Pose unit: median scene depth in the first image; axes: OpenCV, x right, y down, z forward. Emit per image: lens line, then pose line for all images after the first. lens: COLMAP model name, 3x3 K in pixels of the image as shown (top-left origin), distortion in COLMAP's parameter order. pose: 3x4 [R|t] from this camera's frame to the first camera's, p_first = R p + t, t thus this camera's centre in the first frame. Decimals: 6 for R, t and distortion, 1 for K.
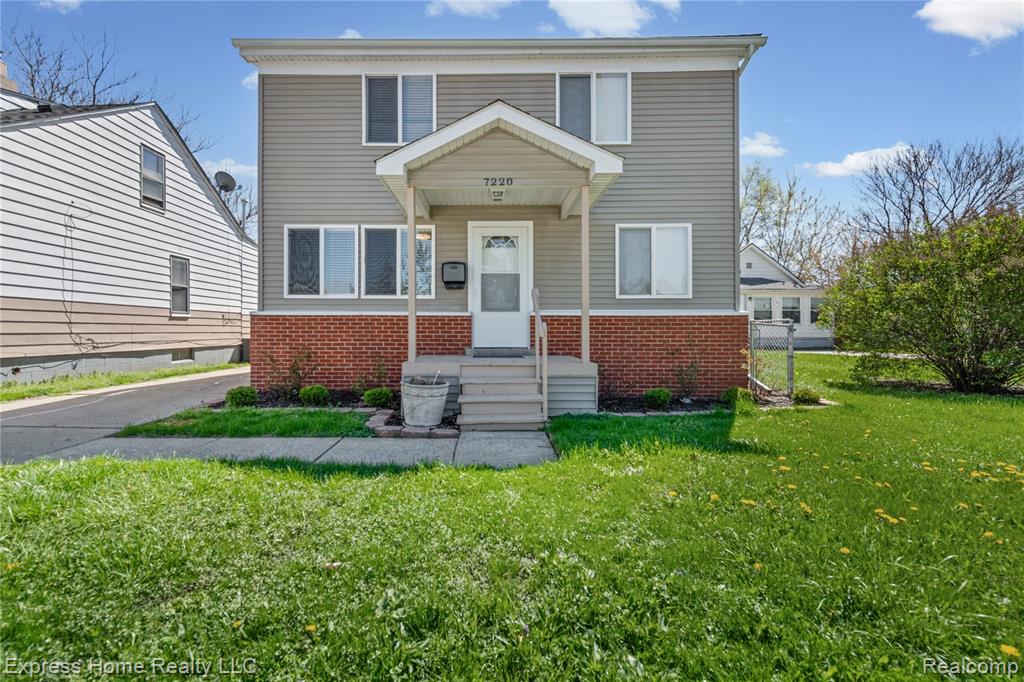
lens RADIAL K [[412.7, 0, 486.0], [0, 412.7, 325.5], [0, 0, 1]] dist [0.016864, -0.000237]
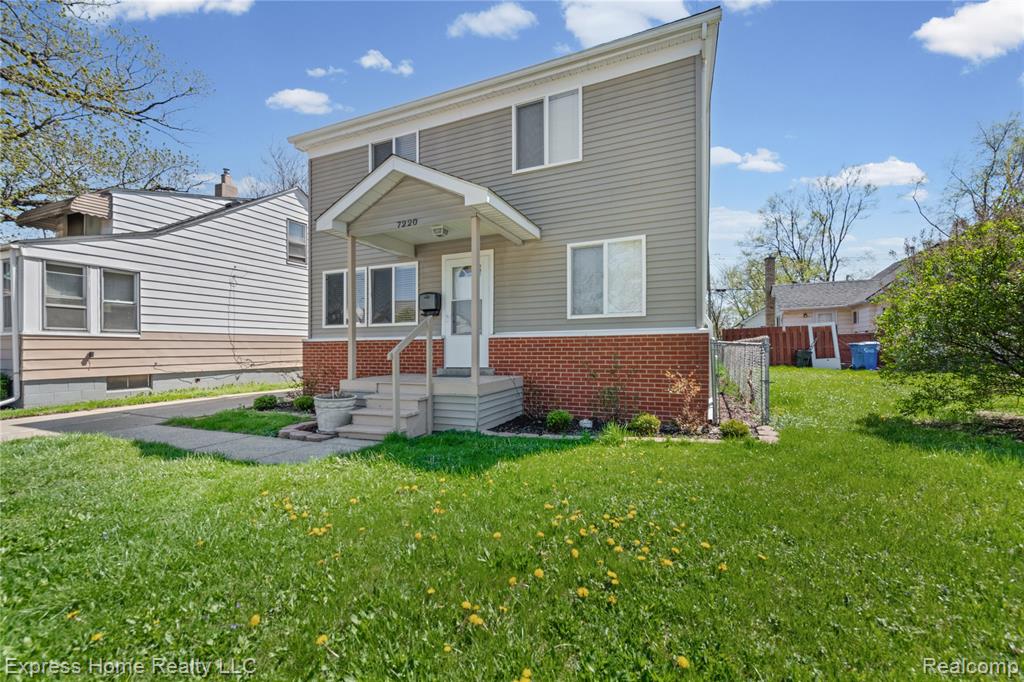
lens RADIAL K [[412.7, 0, 521.9], [0, 412.7, 341.5], [0, 0, 1]] dist [0.016864, -0.000237]
pose [[0.921907, -0.015925, -0.387083, 0.587836], [0.011818, 0.999846, -0.012988, -0.000774], [0.387230, 0.007399, 0.921953, 0.050776]]
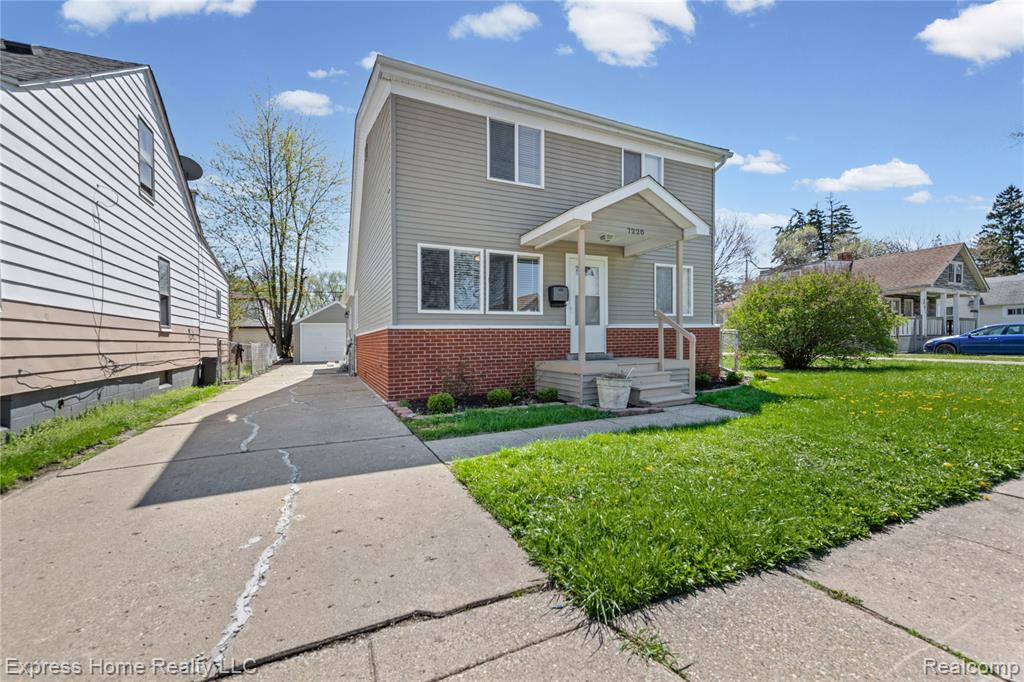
lens RADIAL K [[412.7, 0, 513.0], [0, 412.7, 344.0], [0, 0, 1]] dist [0.016864, -0.000237]
pose [[0.897199, -0.021606, 0.441098, -0.741861], [0.015510, 0.999728, 0.017422, -0.001534], [-0.441354, -0.008790, 0.897290, -0.052556]]
